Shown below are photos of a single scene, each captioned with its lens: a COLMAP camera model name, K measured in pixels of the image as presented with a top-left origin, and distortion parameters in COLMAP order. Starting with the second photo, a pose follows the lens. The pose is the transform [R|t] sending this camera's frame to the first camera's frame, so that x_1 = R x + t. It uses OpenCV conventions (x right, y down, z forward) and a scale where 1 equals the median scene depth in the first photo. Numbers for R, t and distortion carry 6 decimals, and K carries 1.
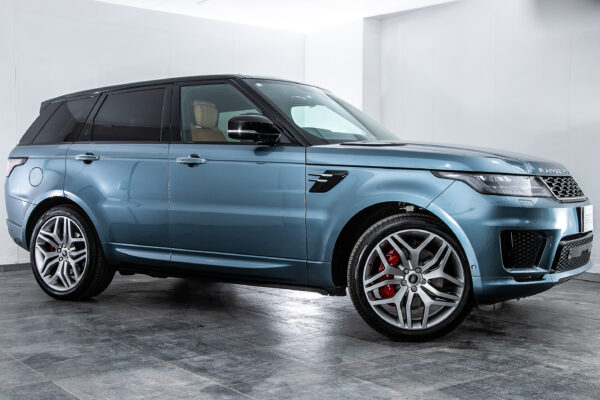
lens RADIAL K [[715.3, 0, 300.0], [0, 715.3, 200.0], [0, 0, 1]] dist [0.010880, 0.010747]
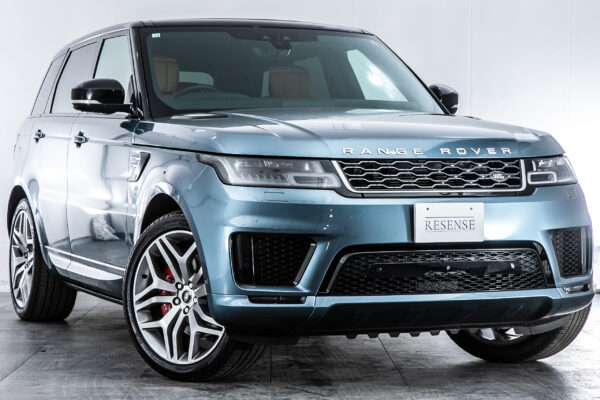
lens RADIAL K [[1375.4, 0, 300.0], [0, 1375.4, 200.0], [0, 0, 1]] dist [-0.003224, -0.024733]
pose [[0.851597, 0.008899, -0.524121, 1.013950], [-0.007355, 0.999960, 0.005029, 0.001039], [0.524145, -0.000428, 0.851629, -0.163225]]
